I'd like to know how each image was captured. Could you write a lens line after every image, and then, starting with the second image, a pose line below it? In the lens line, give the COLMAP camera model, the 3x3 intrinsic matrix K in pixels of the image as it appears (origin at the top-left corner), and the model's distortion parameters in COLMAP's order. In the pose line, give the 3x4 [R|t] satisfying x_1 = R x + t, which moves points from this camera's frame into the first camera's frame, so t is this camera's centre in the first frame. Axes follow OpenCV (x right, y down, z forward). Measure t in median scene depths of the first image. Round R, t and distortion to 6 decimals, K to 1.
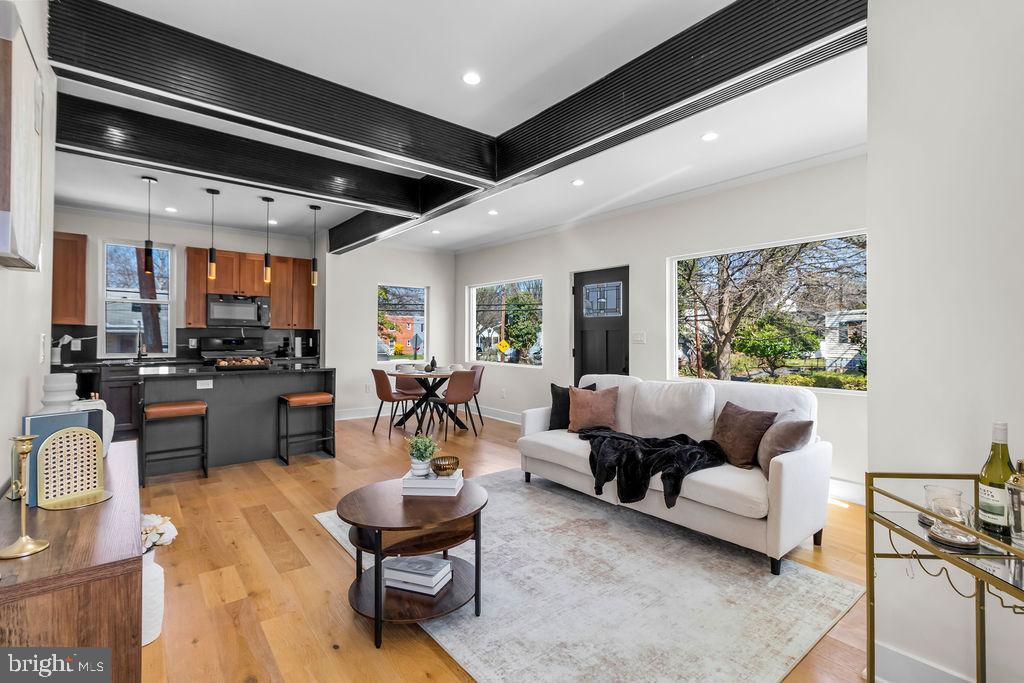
lens RADIAL K [[468.8, 0, 516.6], [0, 468.8, 332.5], [0, 0, 1]] dist [-0.004794, -0.000362]
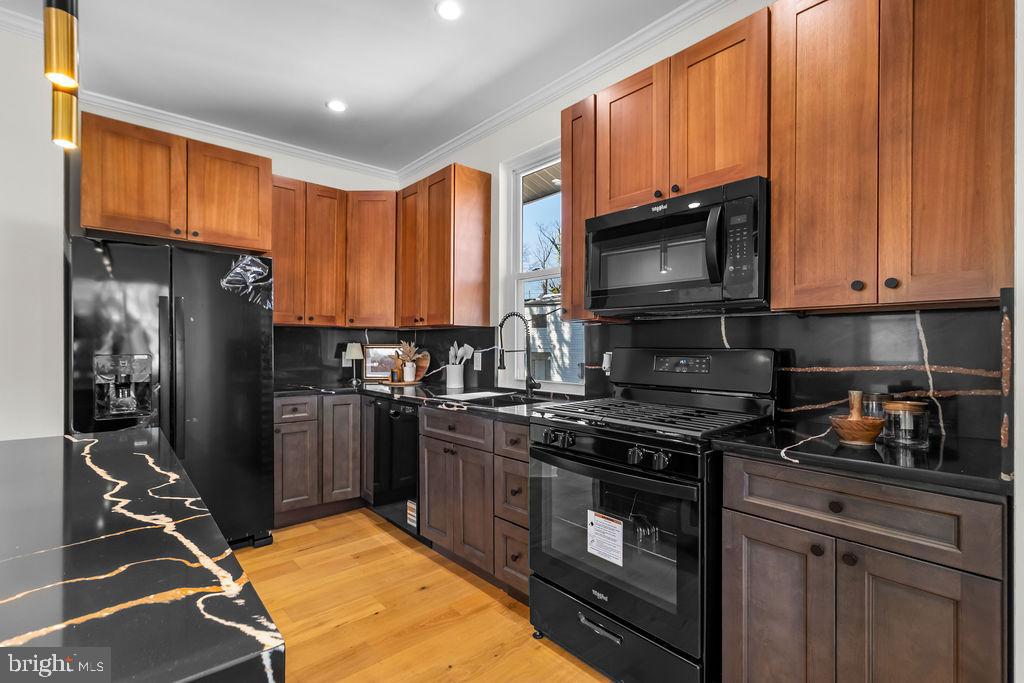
lens RADIAL K [[468.8, 0, 517.2], [0, 468.8, 348.6], [0, 0, 1]] dist [-0.004794, -0.000362]
pose [[0.044582, -0.005970, -0.998988, -0.321706], [0.002291, 0.999980, -0.005874, 0.013218], [0.999003, -0.002027, 0.044595, 0.935498]]
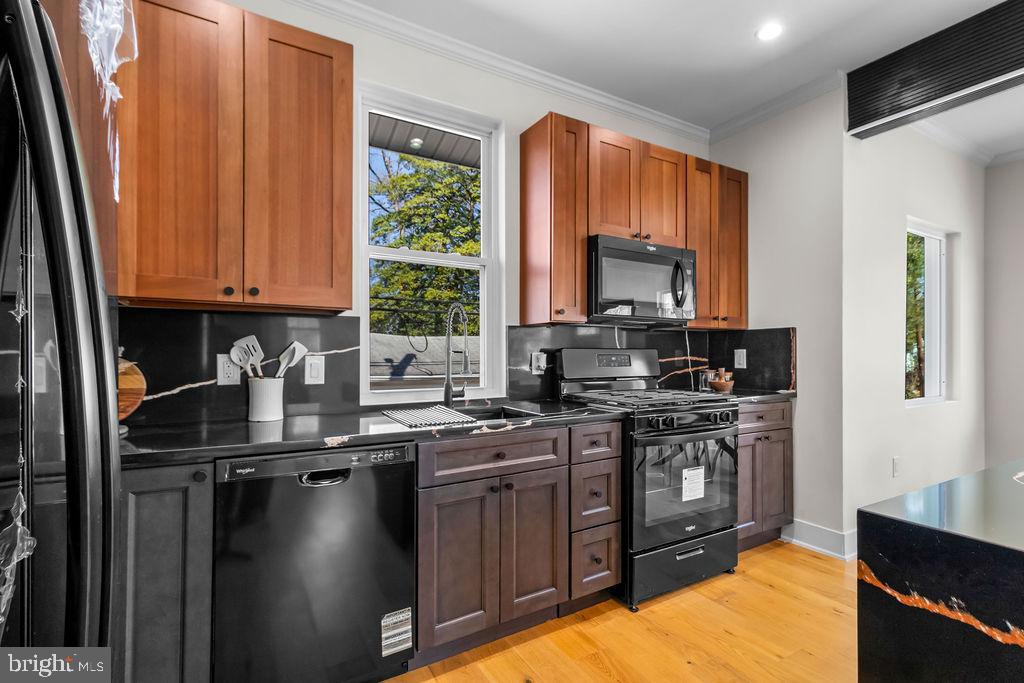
lens RADIAL K [[468.8, 0, 517.8], [0, 468.8, 350.6], [0, 0, 1]] dist [-0.004794, -0.000362]
pose [[0.987691, -0.009581, -0.156126, -0.668041], [0.009965, 0.999949, 0.001678, 0.011925], [0.156102, -0.003213, 0.987736, 0.606965]]
